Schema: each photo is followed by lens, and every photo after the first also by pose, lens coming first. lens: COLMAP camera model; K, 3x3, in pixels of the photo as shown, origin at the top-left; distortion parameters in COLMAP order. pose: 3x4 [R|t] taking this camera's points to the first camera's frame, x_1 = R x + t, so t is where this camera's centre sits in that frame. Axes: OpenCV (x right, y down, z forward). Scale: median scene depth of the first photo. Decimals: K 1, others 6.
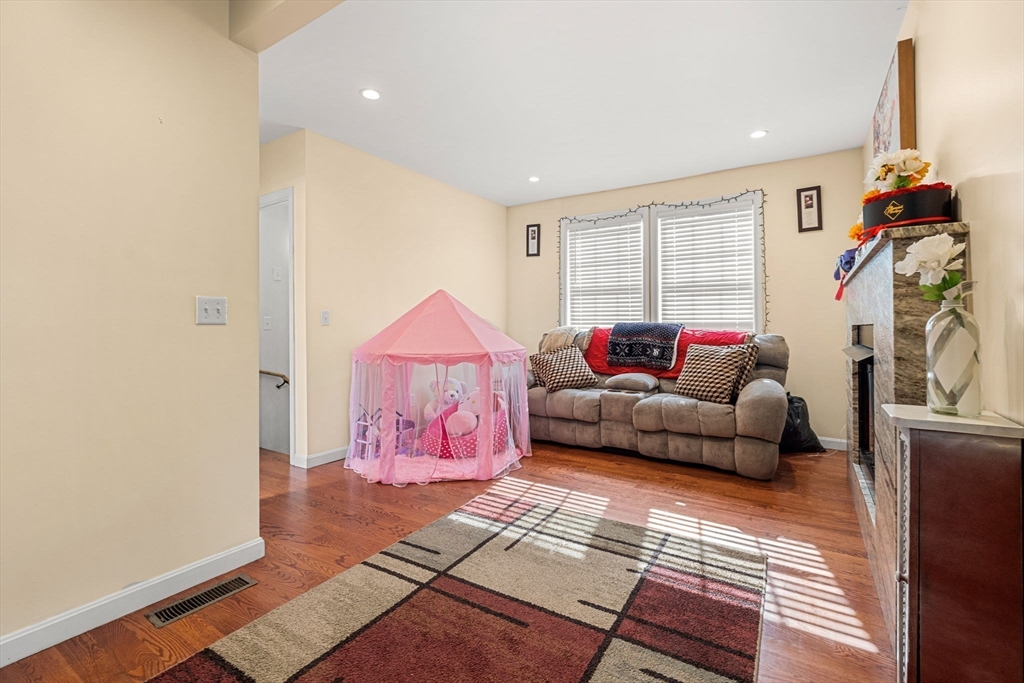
lens RADIAL K [[461.4, 0, 509.8], [0, 461.4, 320.5], [0, 0, 1]] dist [-0.006135, 0.000770]
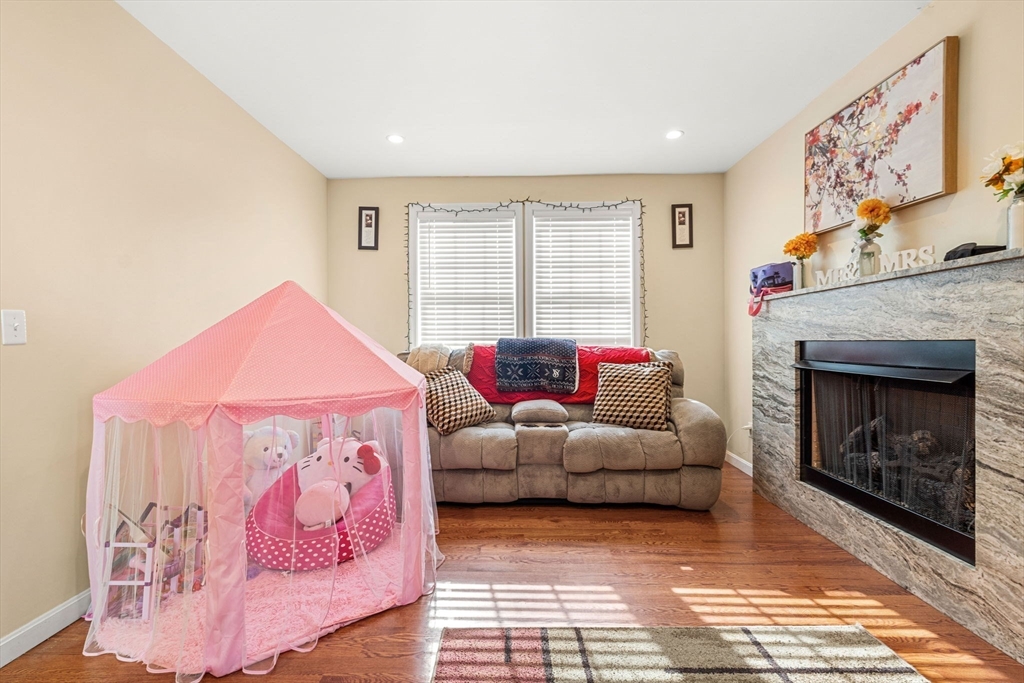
lens RADIAL K [[461.4, 0, 513.1], [0, 461.4, 342.0], [0, 0, 1]] dist [-0.006135, 0.000770]
pose [[0.852555, -0.004205, 0.522620, -0.247124], [-0.002349, 0.999927, 0.011876, 0.002600], [-0.522632, -0.011353, 0.852483, 0.418074]]
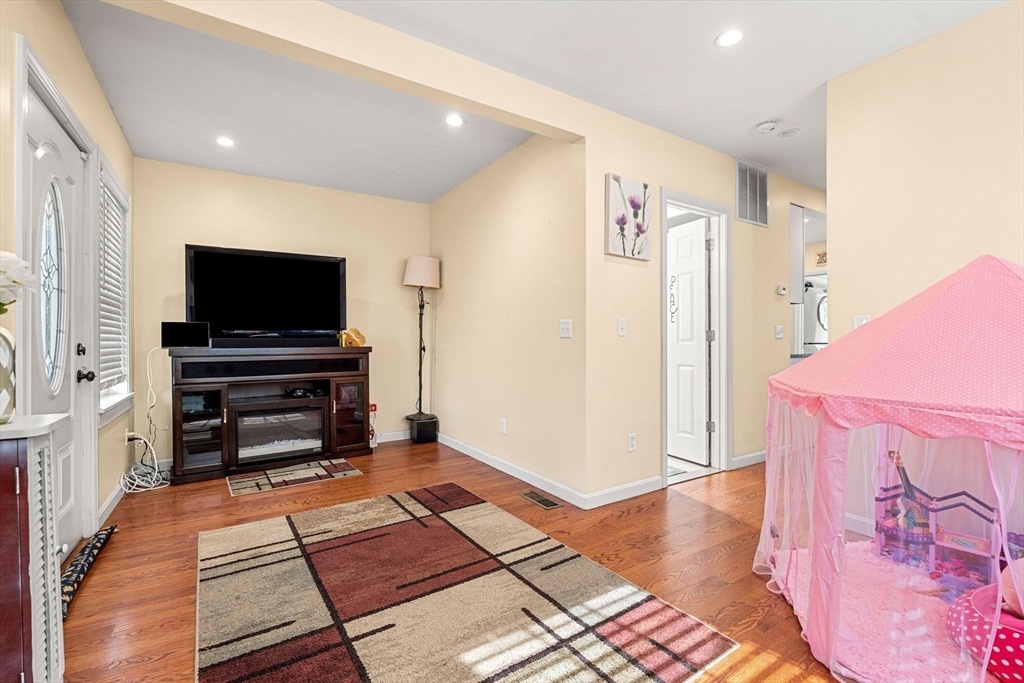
lens RADIAL K [[461.4, 0, 517.4], [0, 461.4, 340.4], [0, 0, 1]] dist [-0.006135, 0.000770]
pose [[-0.413714, 0.004740, -0.910395, 0.502763], [0.012762, 0.999918, -0.000594, 0.009983], [0.910317, -0.011864, -0.413741, 0.898774]]
